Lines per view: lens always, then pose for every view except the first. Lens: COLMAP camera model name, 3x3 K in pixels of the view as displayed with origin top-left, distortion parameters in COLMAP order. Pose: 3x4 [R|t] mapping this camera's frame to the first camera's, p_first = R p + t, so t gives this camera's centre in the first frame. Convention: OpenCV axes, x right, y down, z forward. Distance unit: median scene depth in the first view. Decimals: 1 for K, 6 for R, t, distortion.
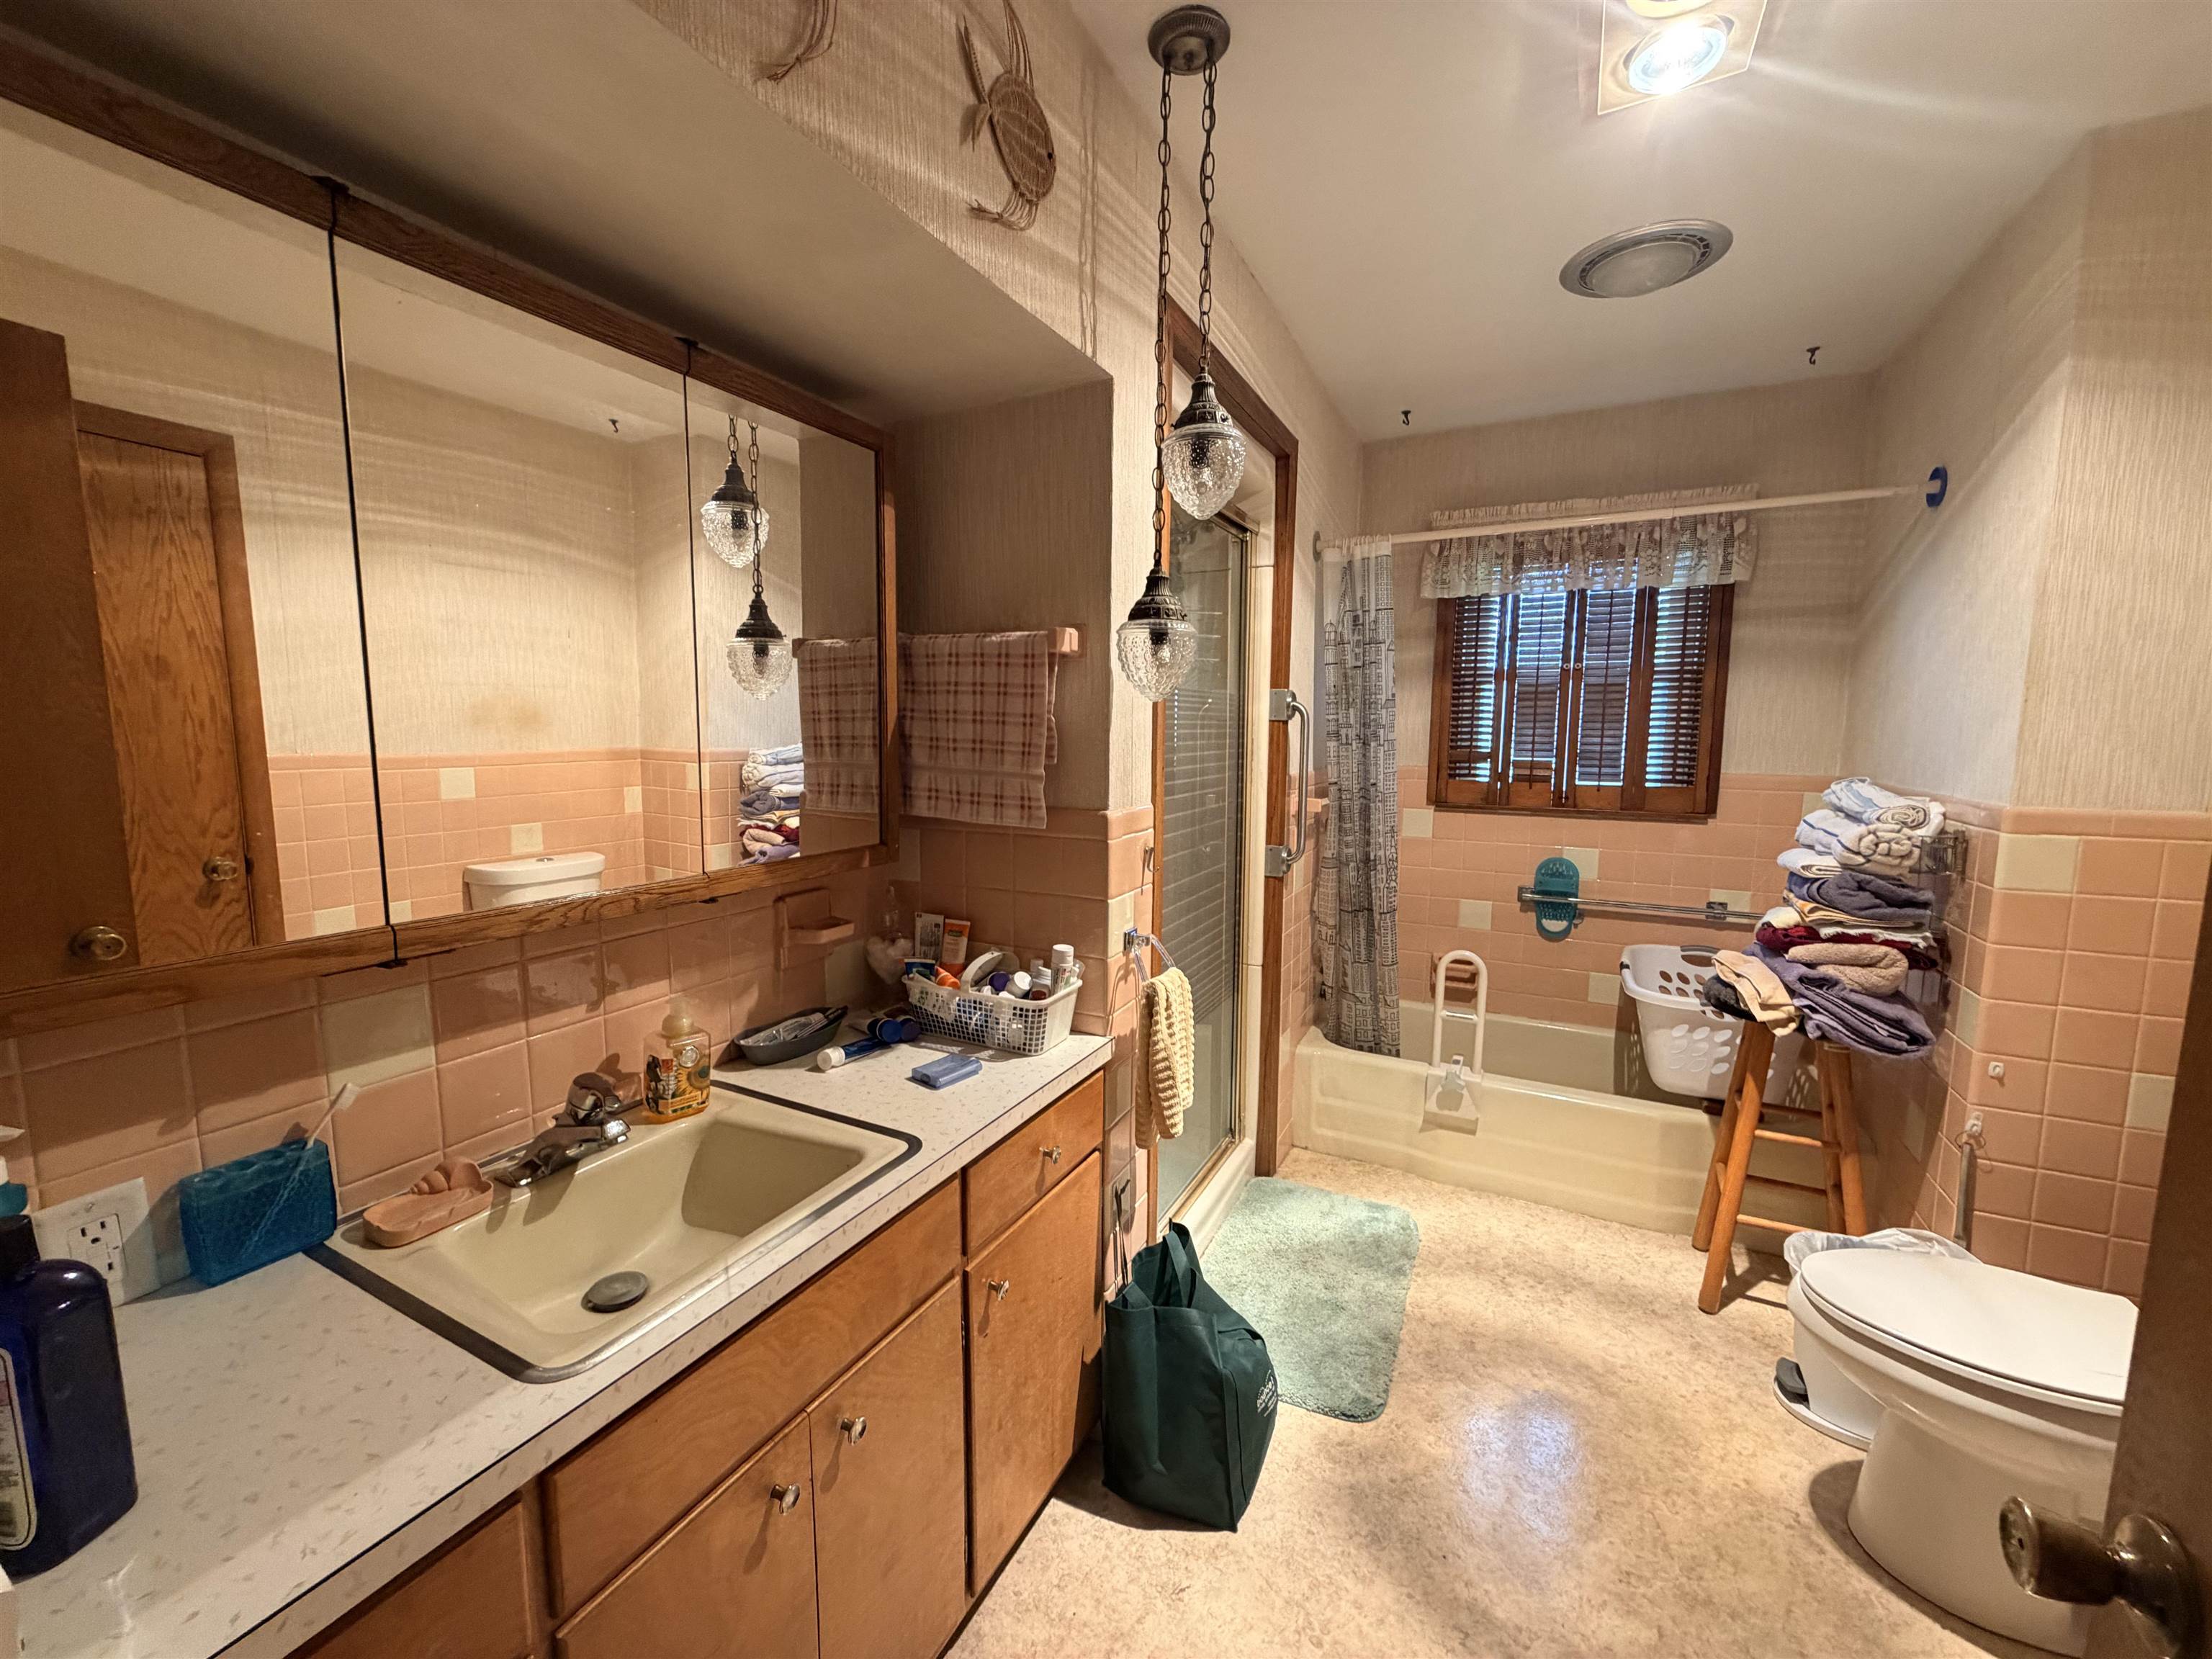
lens RADIAL K [[885.9, 0, 1102.9], [0, 885.9, 828.8], [0, 0, 1]] dist [0.001270, 0.000547]
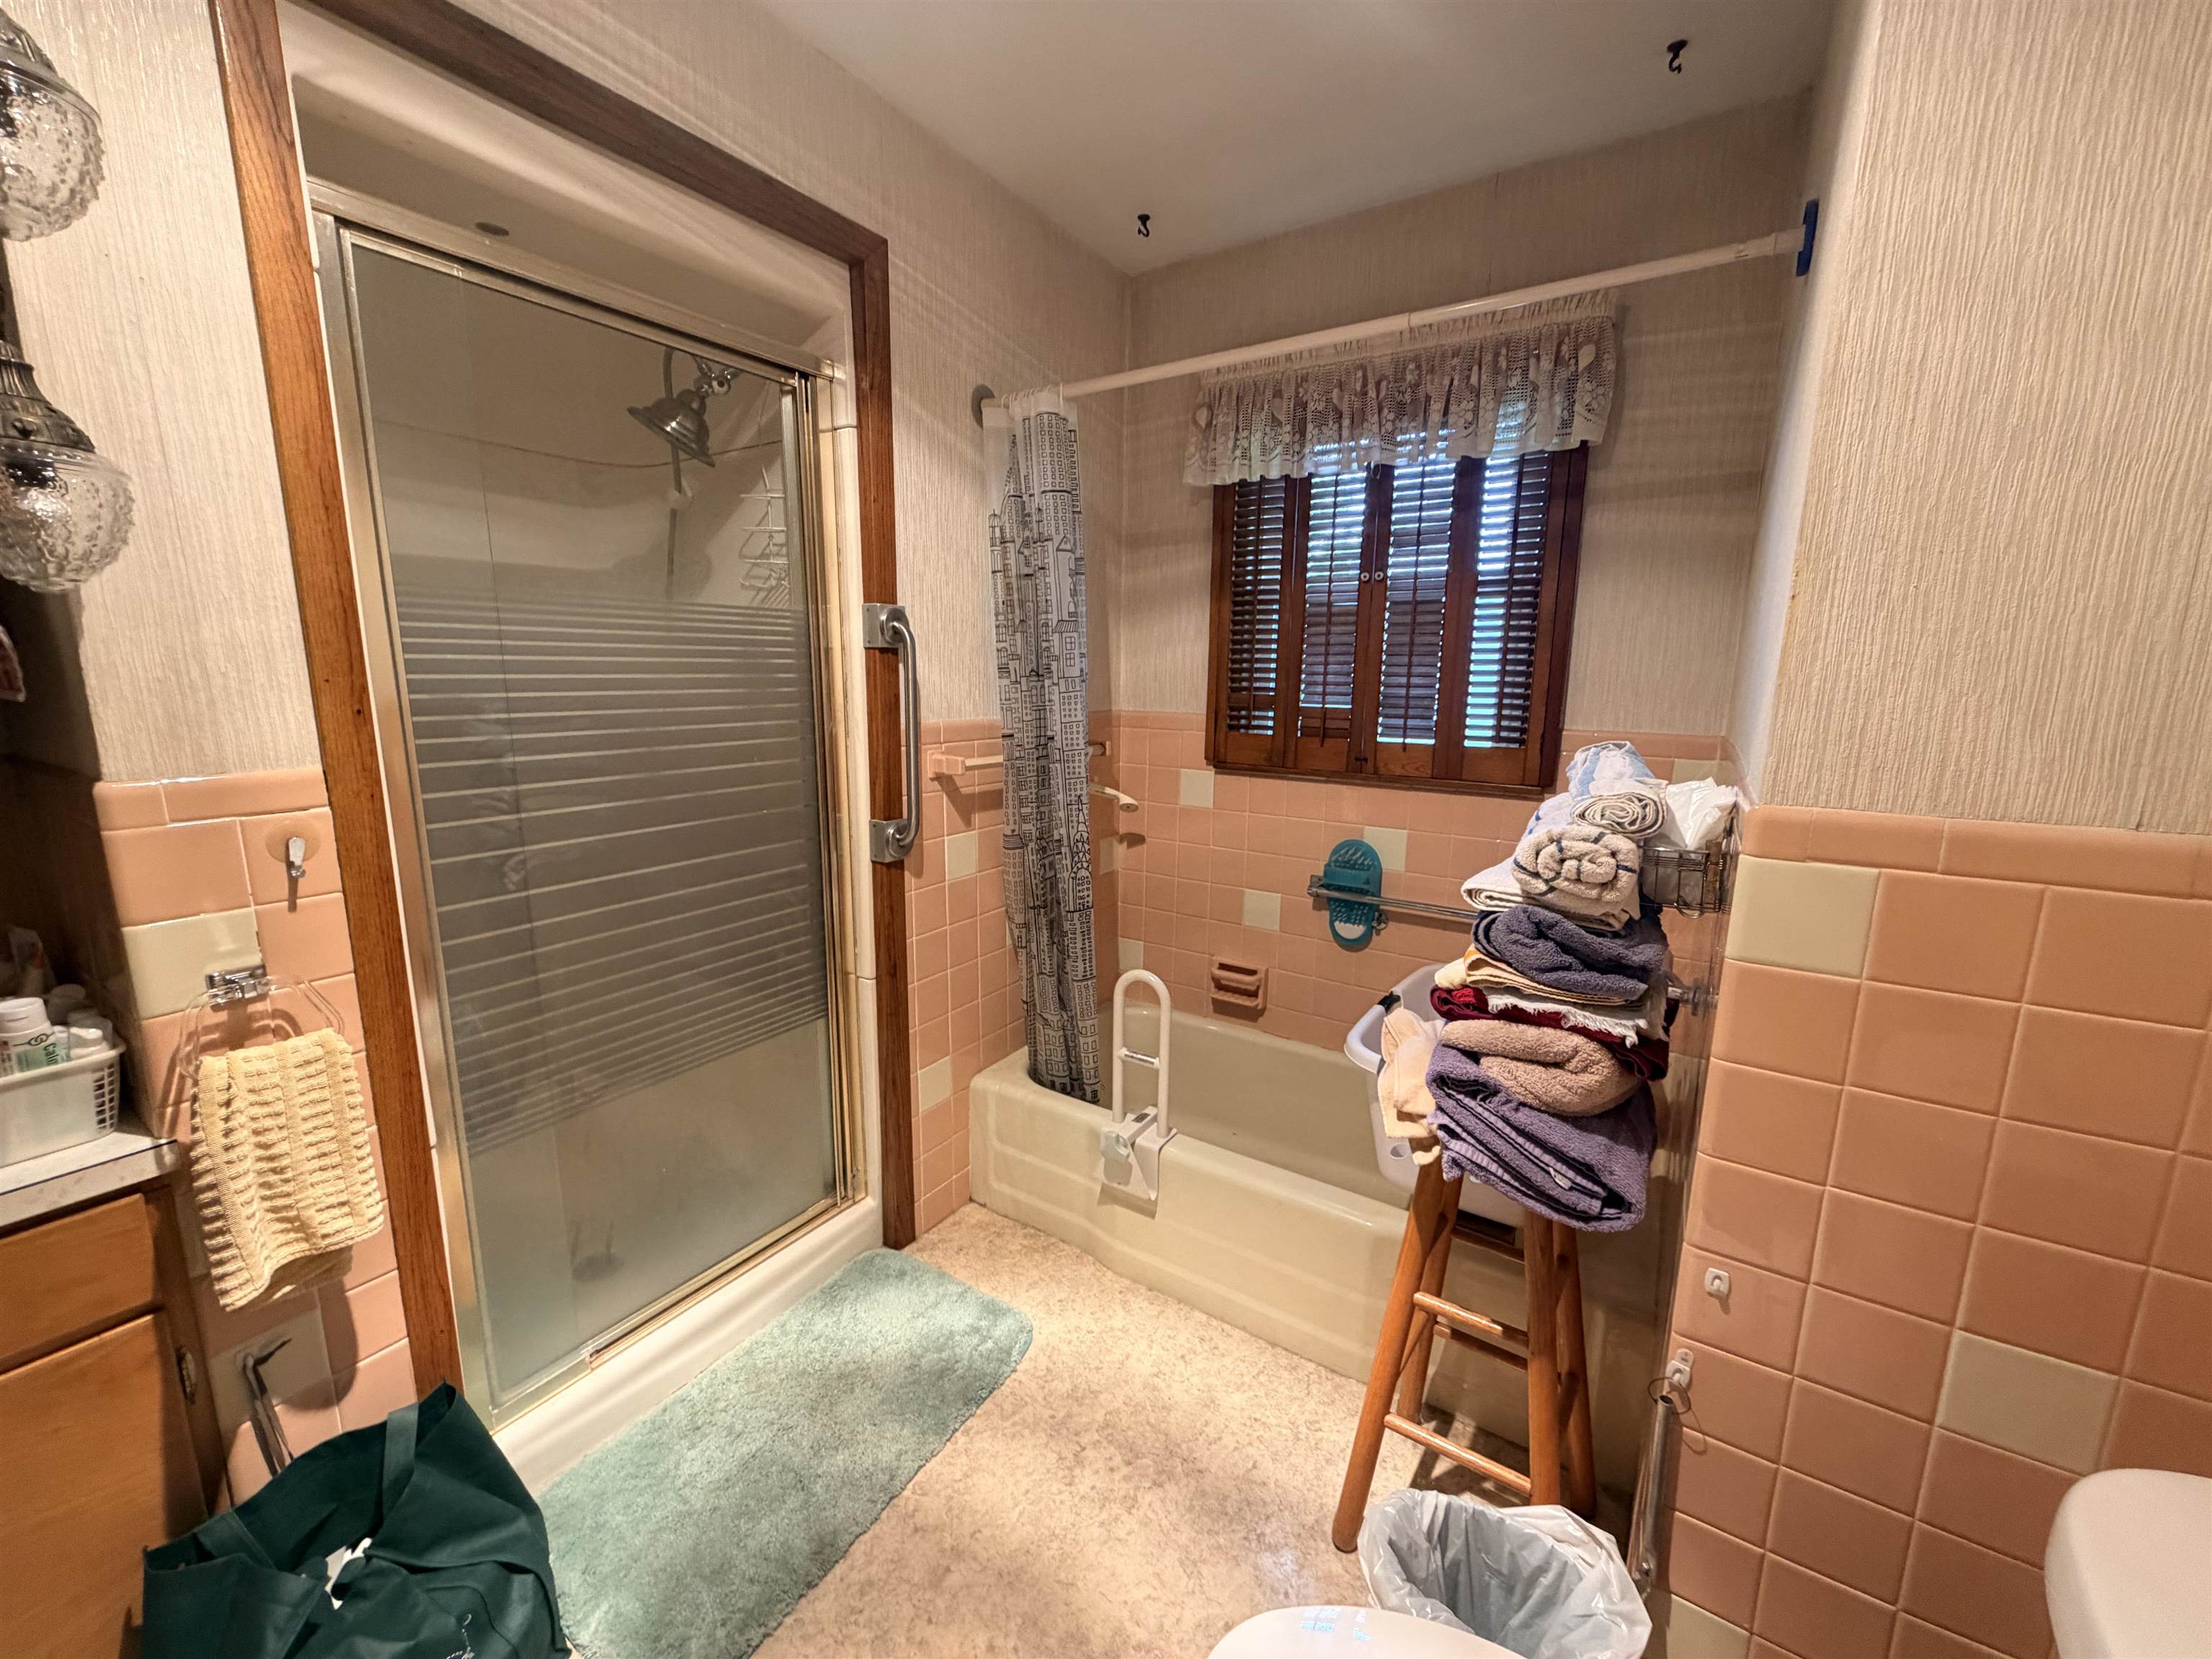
lens RADIAL K [[885.9, 0, 1103.9], [0, 885.9, 828.3], [0, 0, 1]] dist [0.001270, 0.000547]
pose [[0.993830, 0.026563, -0.107683, 0.472427], [-0.019833, 0.997810, 0.063095, -0.024683], [0.109123, -0.060570, 0.992181, 0.299257]]
